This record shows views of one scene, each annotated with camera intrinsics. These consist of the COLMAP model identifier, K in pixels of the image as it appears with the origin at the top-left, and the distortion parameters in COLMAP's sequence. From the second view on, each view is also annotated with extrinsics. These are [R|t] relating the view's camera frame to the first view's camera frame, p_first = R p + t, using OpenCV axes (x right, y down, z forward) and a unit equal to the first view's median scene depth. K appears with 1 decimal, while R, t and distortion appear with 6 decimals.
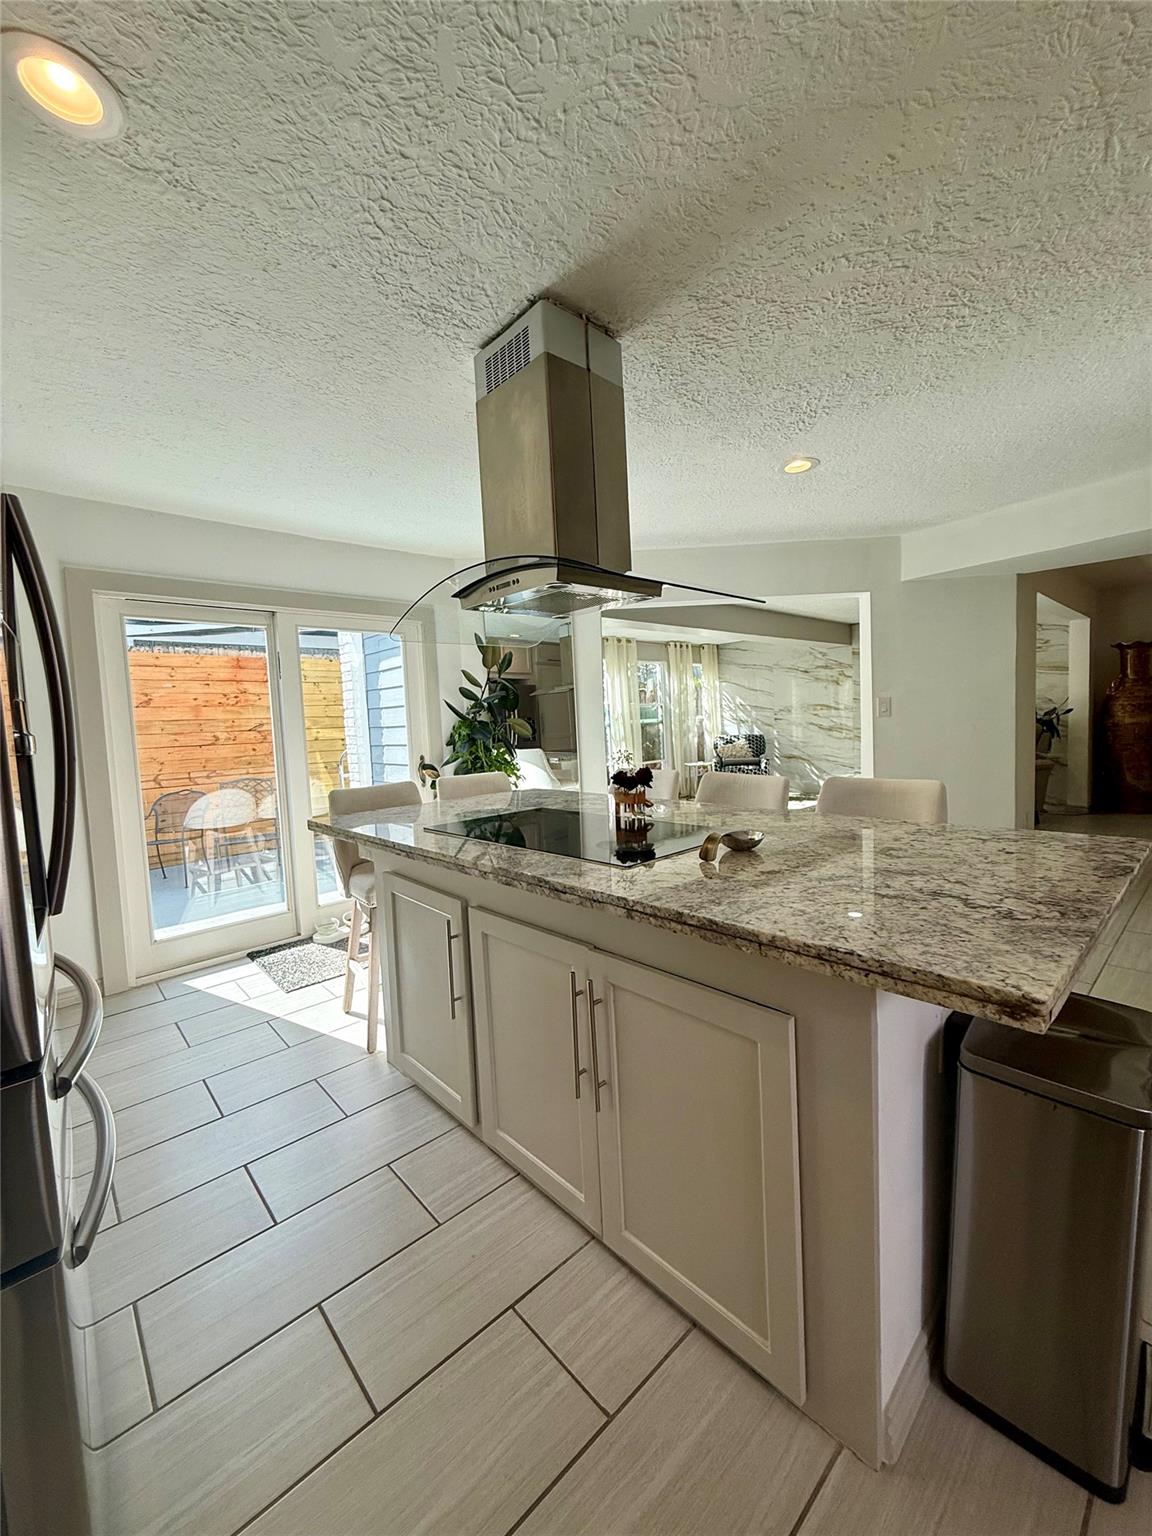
lens RADIAL K [[611.1, 0, 576.2], [0, 611.1, 761.4], [0, 0, 1]] dist [0.001557, -0.000149]
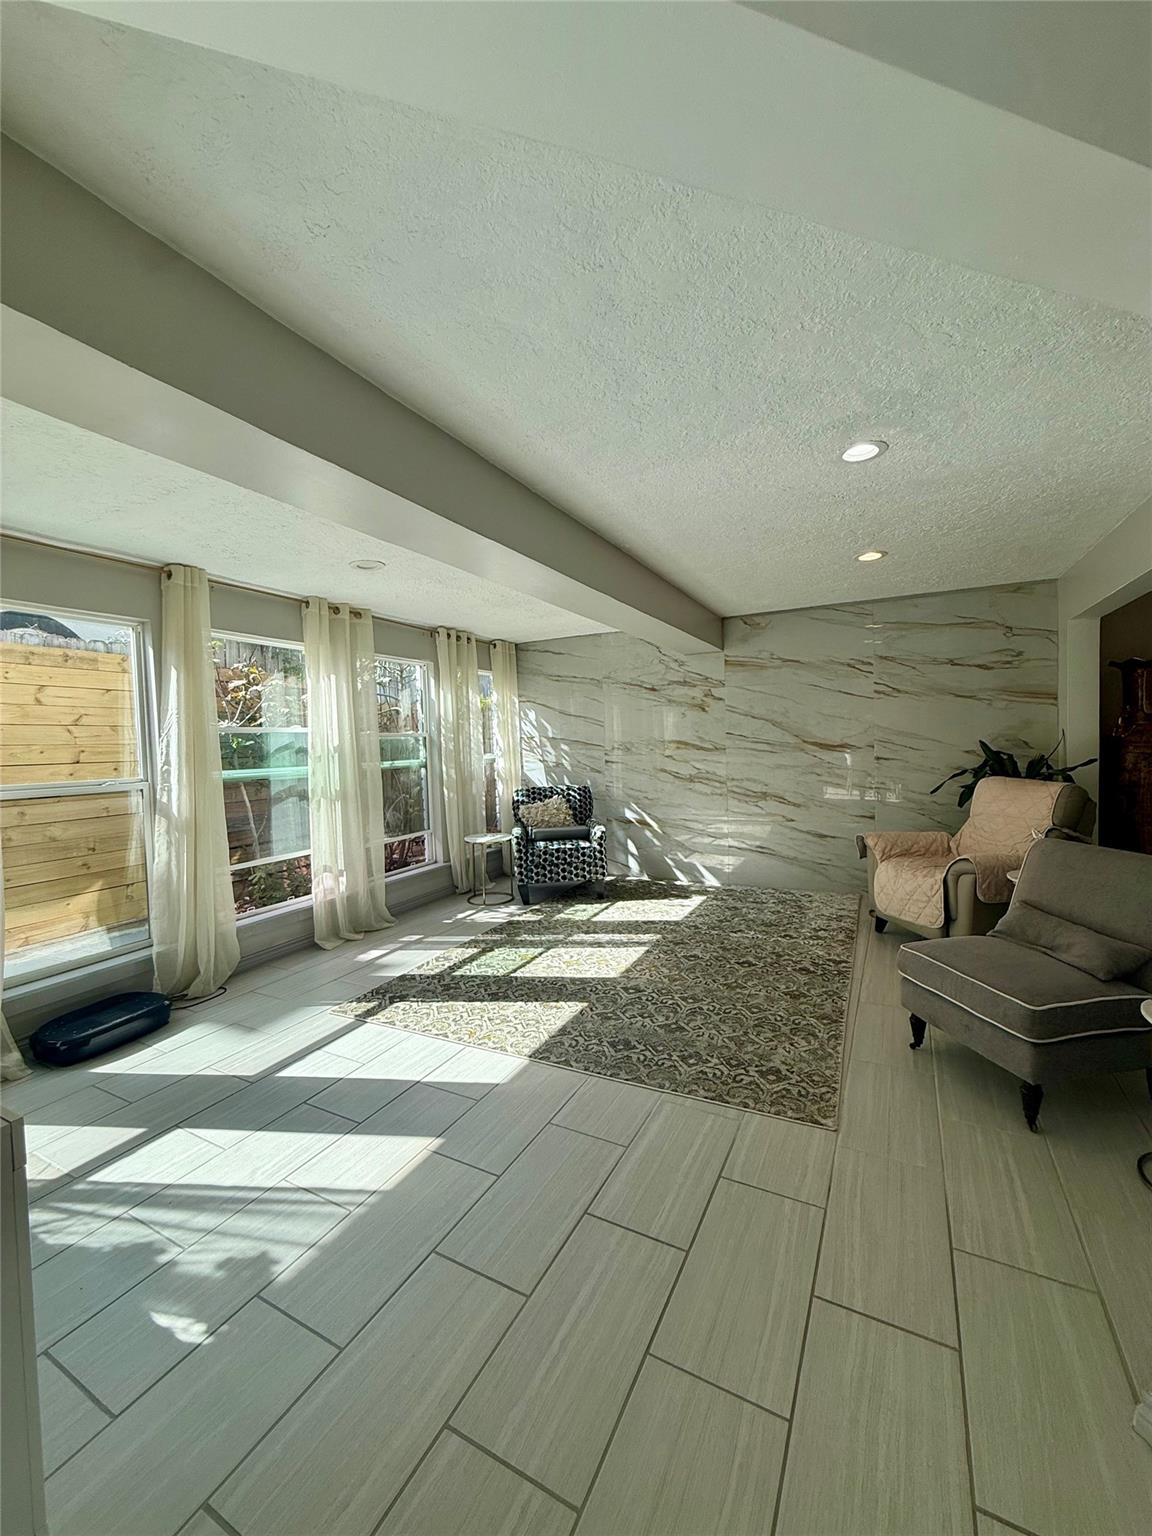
lens RADIAL K [[611.1, 0, 577.1], [0, 611.1, 759.1], [0, 0, 1]] dist [0.001557, -0.000149]
pose [[0.940086, 0.008448, 0.340834, 0.079109], [0.007990, 0.998872, -0.046798, -0.042536], [-0.340845, 0.046718, 0.938958, 0.411695]]
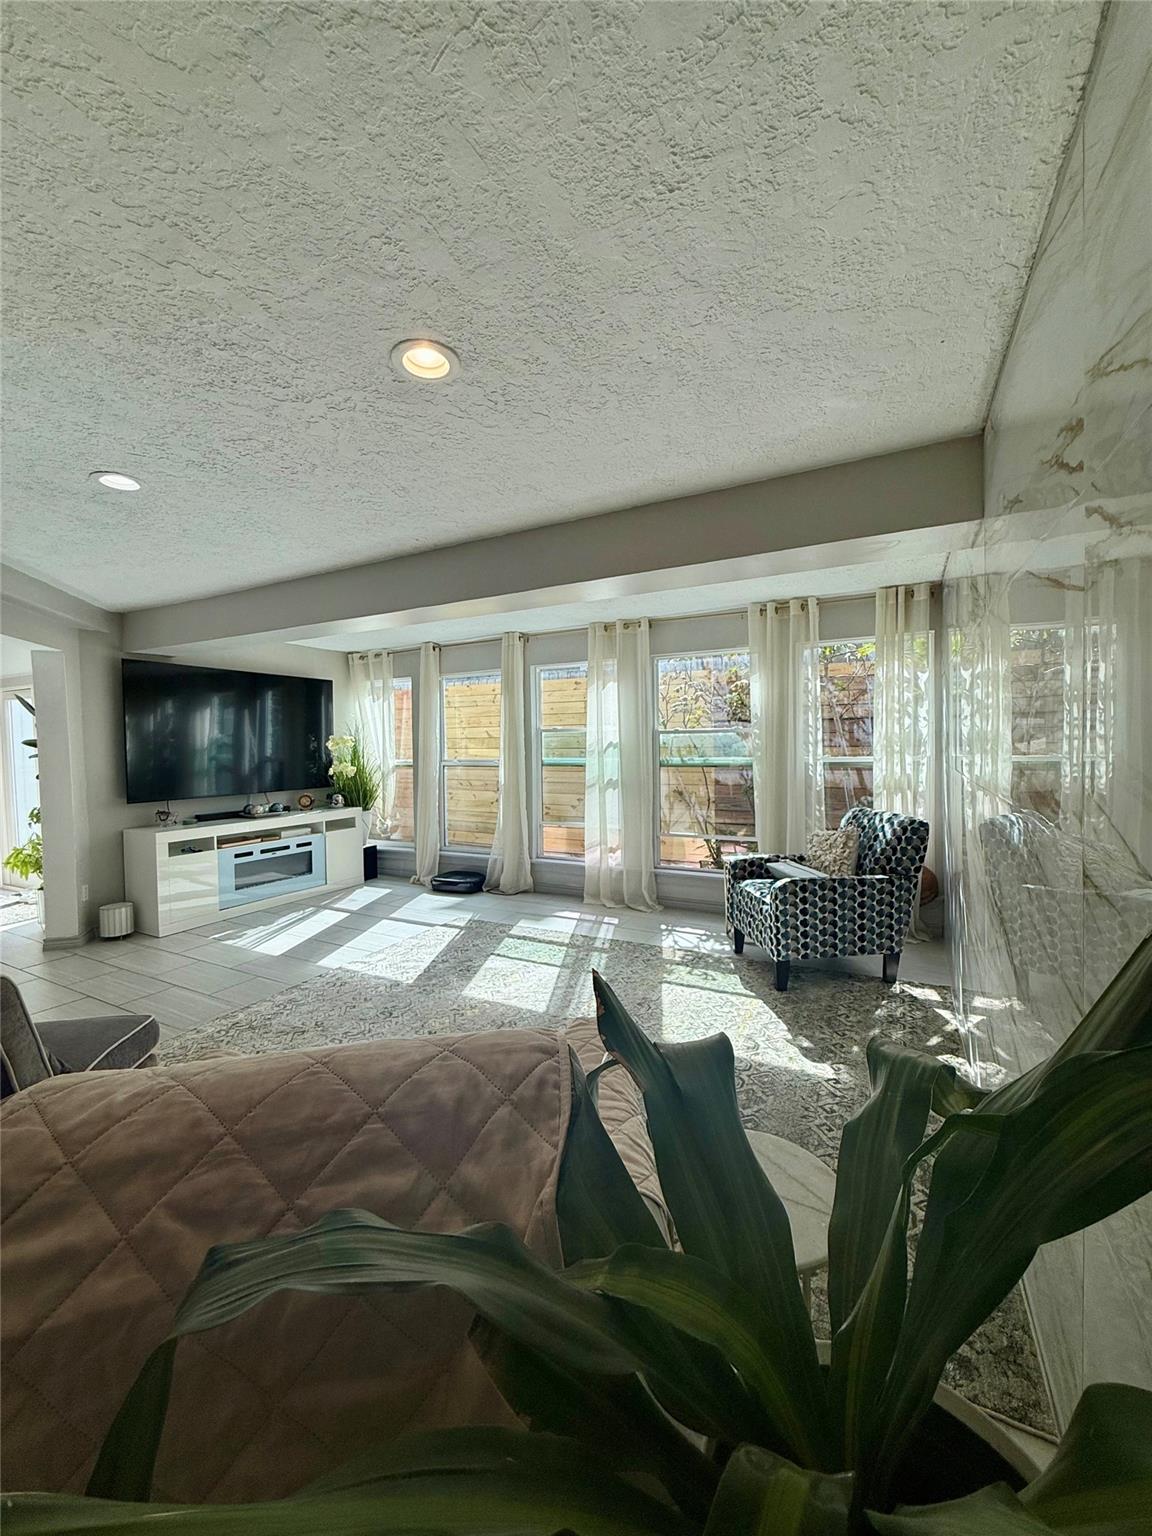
lens RADIAL K [[611.1, 0, 570.0], [0, 611.1, 762.2], [0, 0, 1]] dist [0.001557, -0.000149]
pose [[0.333793, 0.079348, -0.939301, 0.579110], [-0.060459, 0.996201, 0.062669, -0.090313], [0.940705, 0.035871, 0.337323, 0.691974]]
